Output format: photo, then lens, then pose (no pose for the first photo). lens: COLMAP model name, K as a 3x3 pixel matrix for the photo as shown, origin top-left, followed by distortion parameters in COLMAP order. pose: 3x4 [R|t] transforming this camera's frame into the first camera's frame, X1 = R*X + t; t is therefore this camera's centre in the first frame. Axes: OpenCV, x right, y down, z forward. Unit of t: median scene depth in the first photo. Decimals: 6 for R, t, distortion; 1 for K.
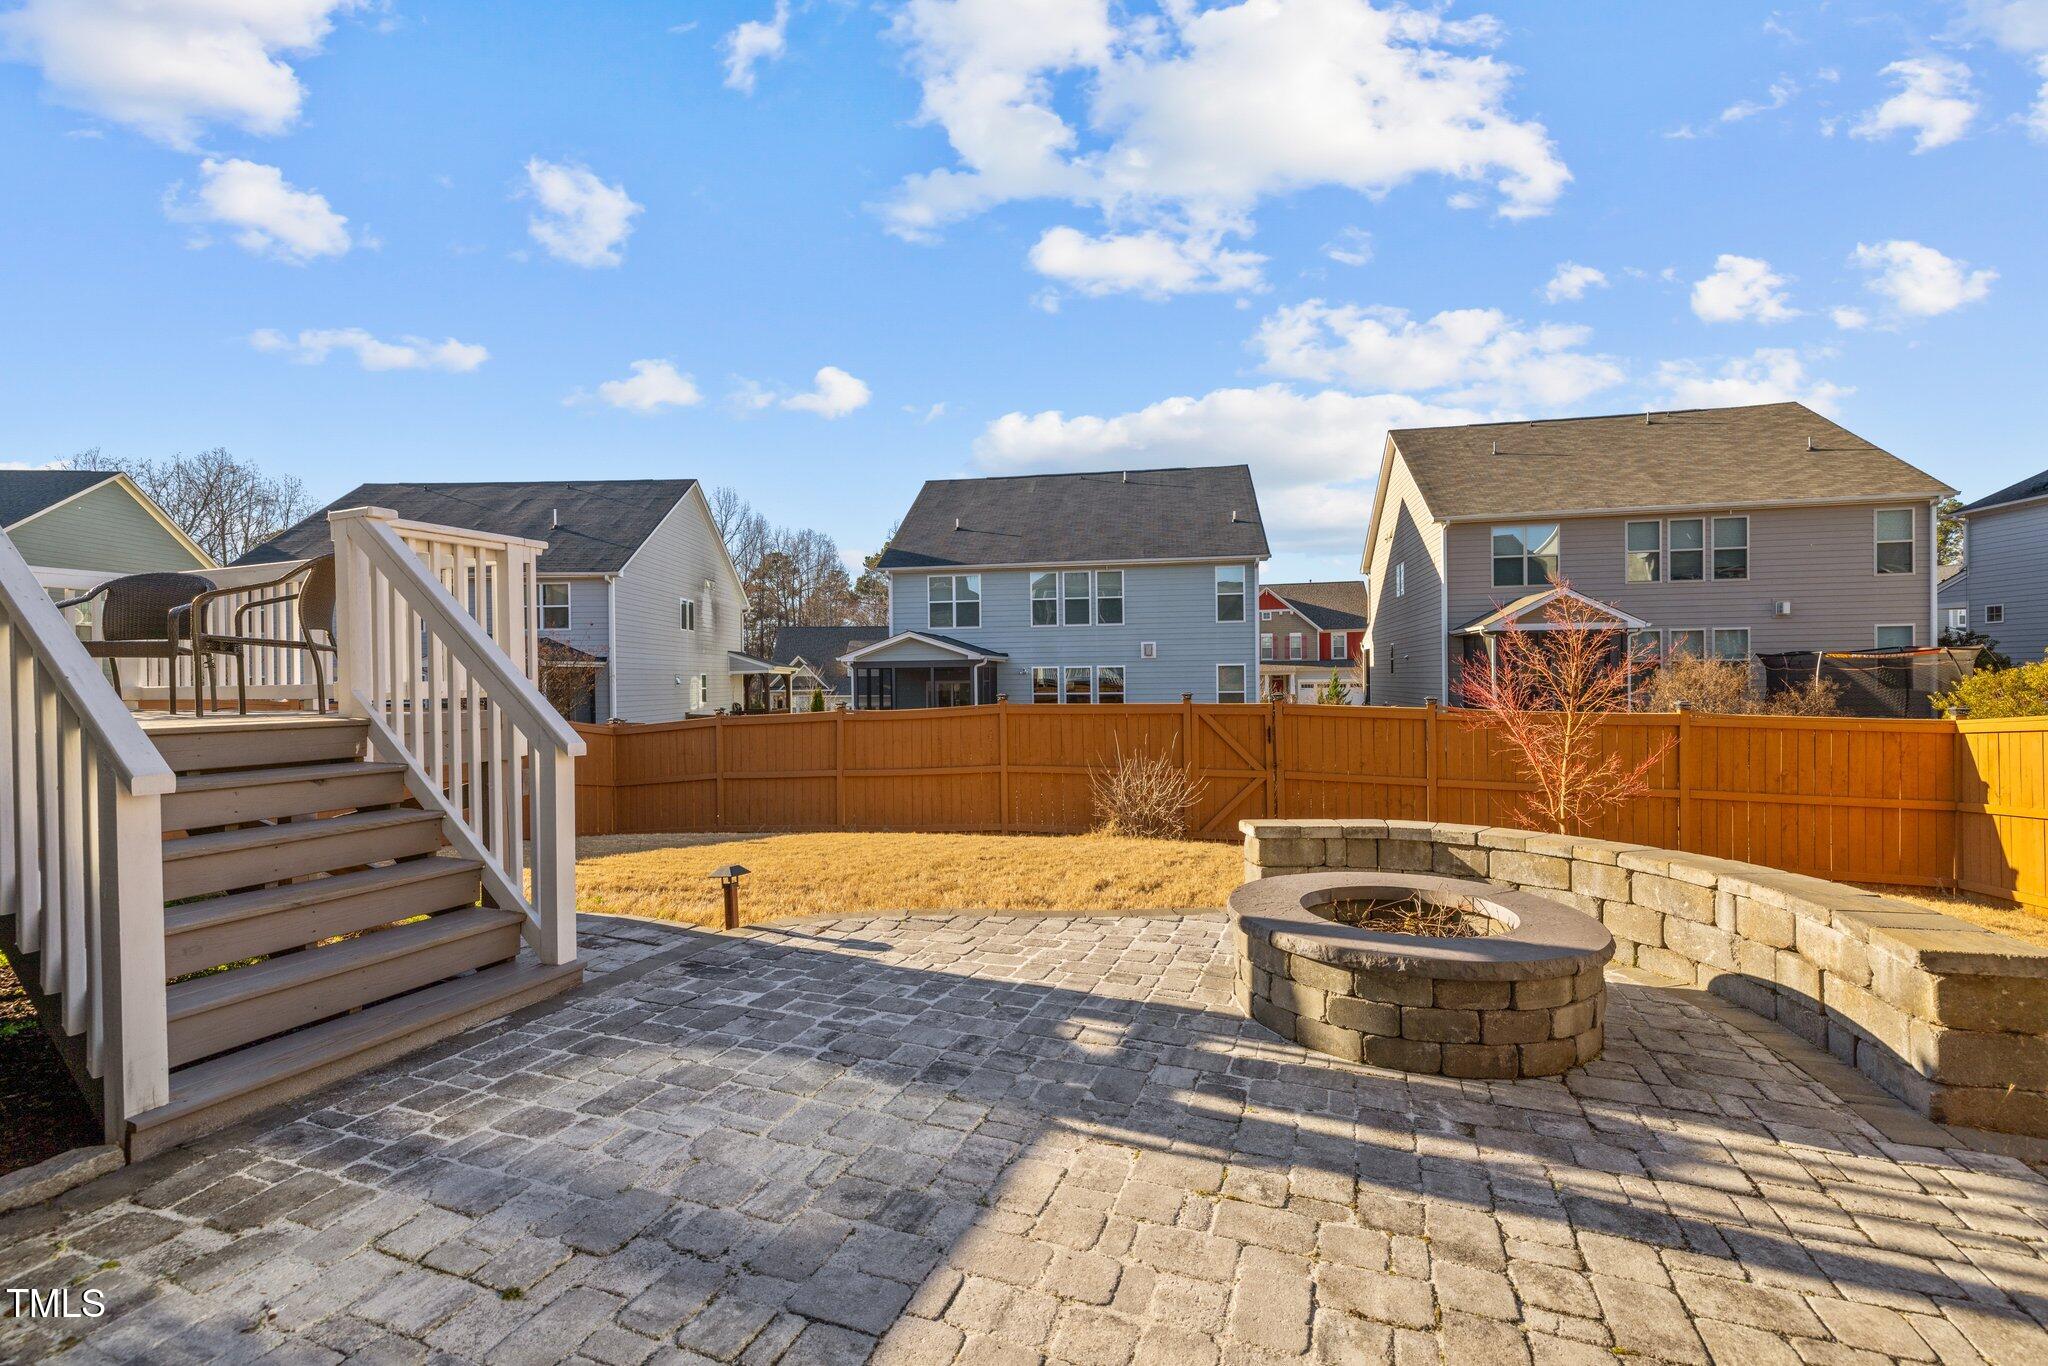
lens RADIAL K [[853.3, 0, 1024.0], [0, 853.3, 683.0], [0, 0, 1]] dist [0.001415, 0.000484]
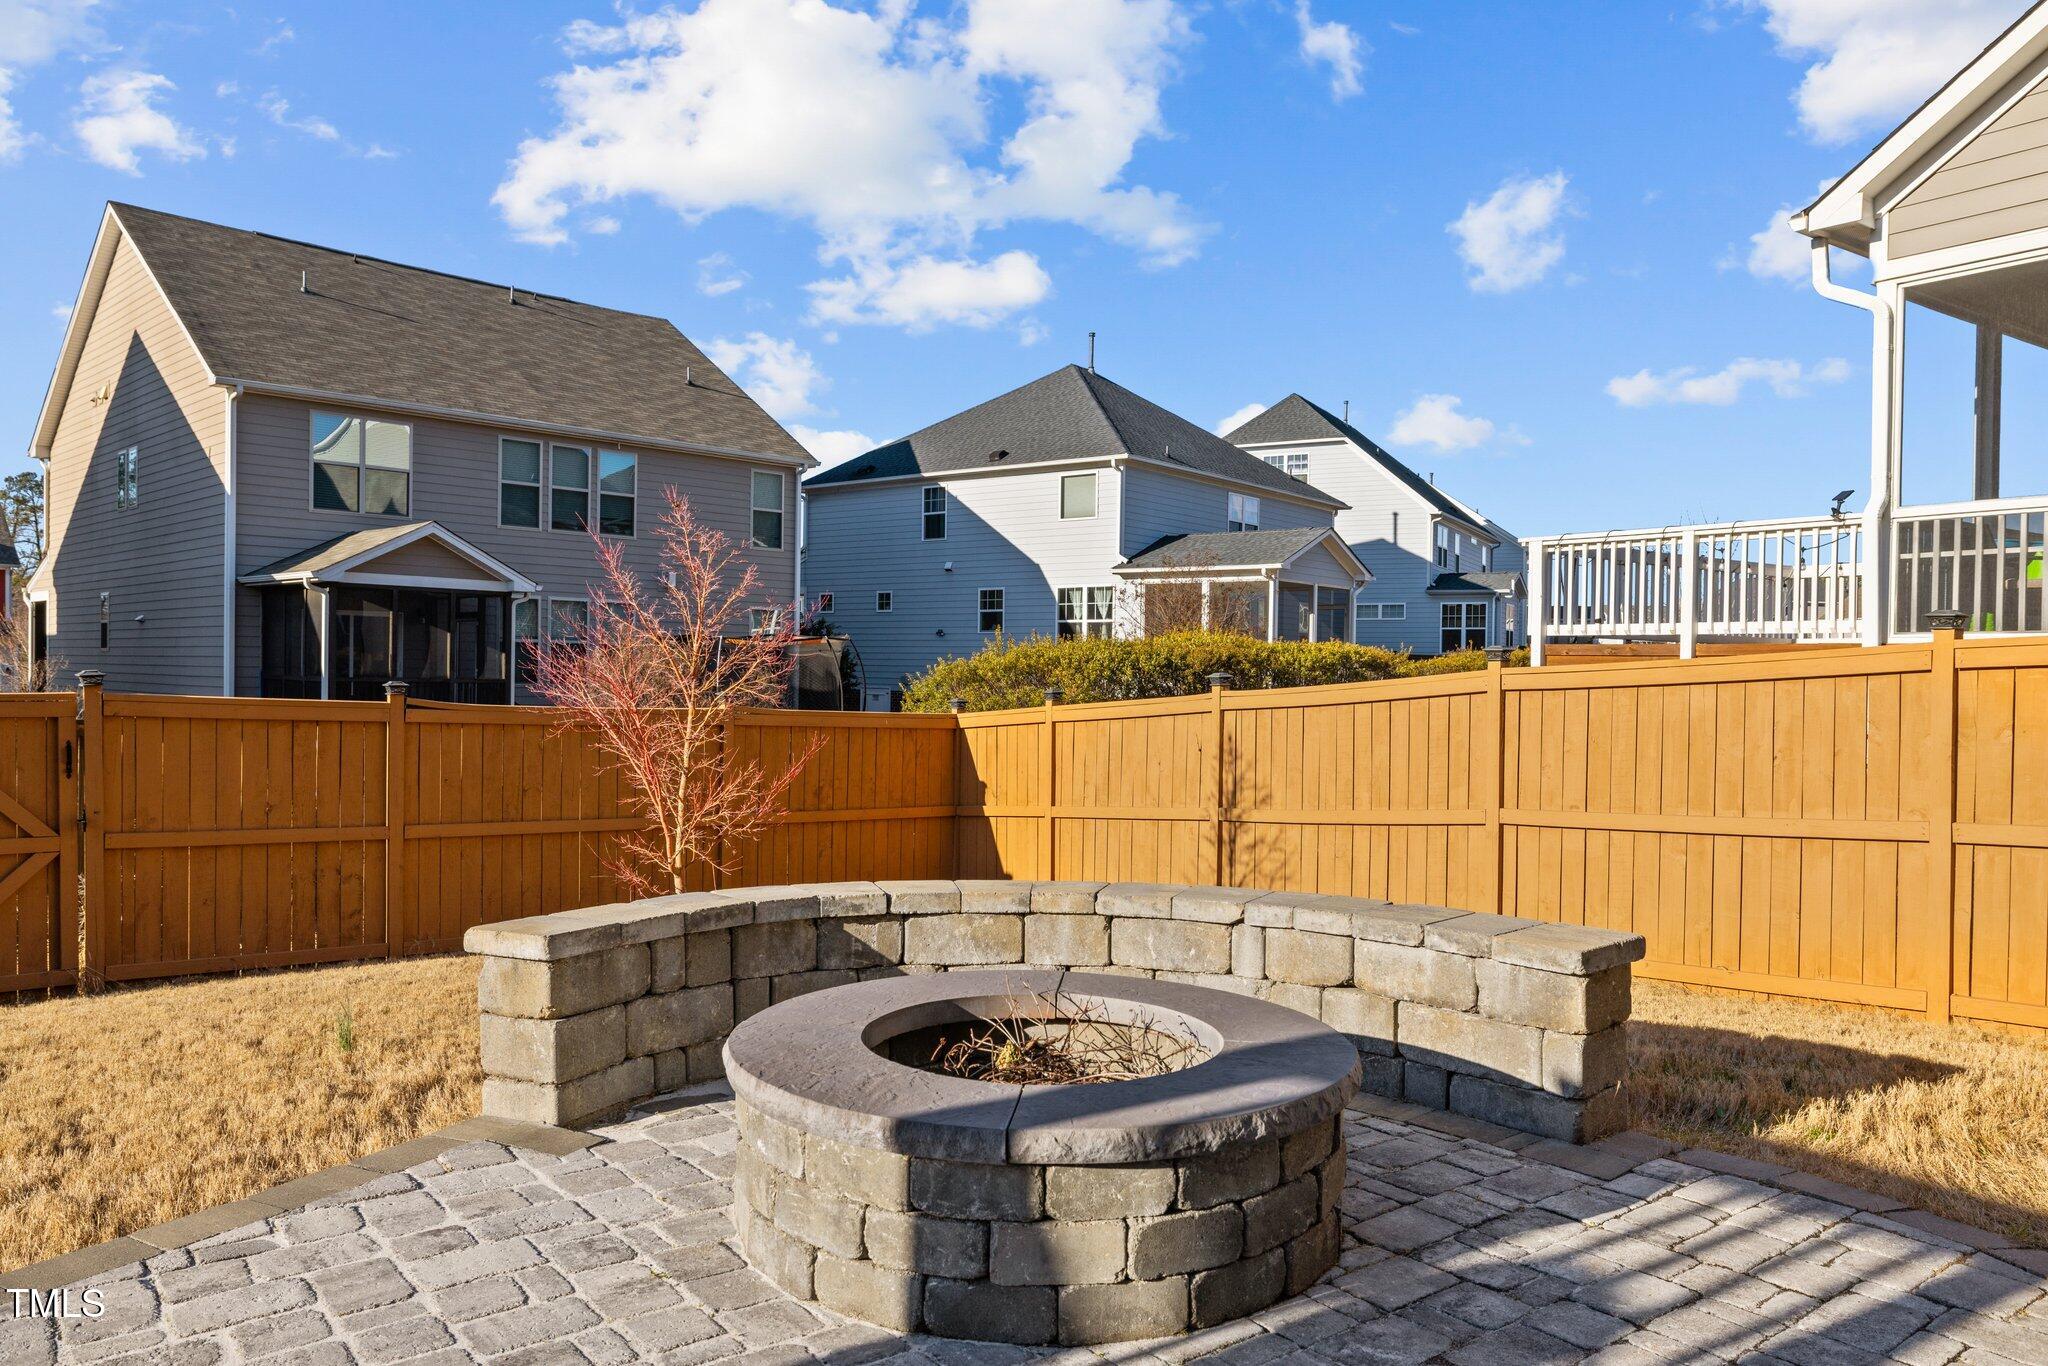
lens RADIAL K [[1405.0, 0, 1024.0], [0, 1405.0, 683.0], [0, 0, 1]] dist [0.000562, -0.000458]
pose [[0.533155, 0.010071, 0.845958, -0.261876], [-0.017595, 0.999845, -0.000814, 0.028384], [-0.845835, -0.014451, 0.533250, 0.406441]]
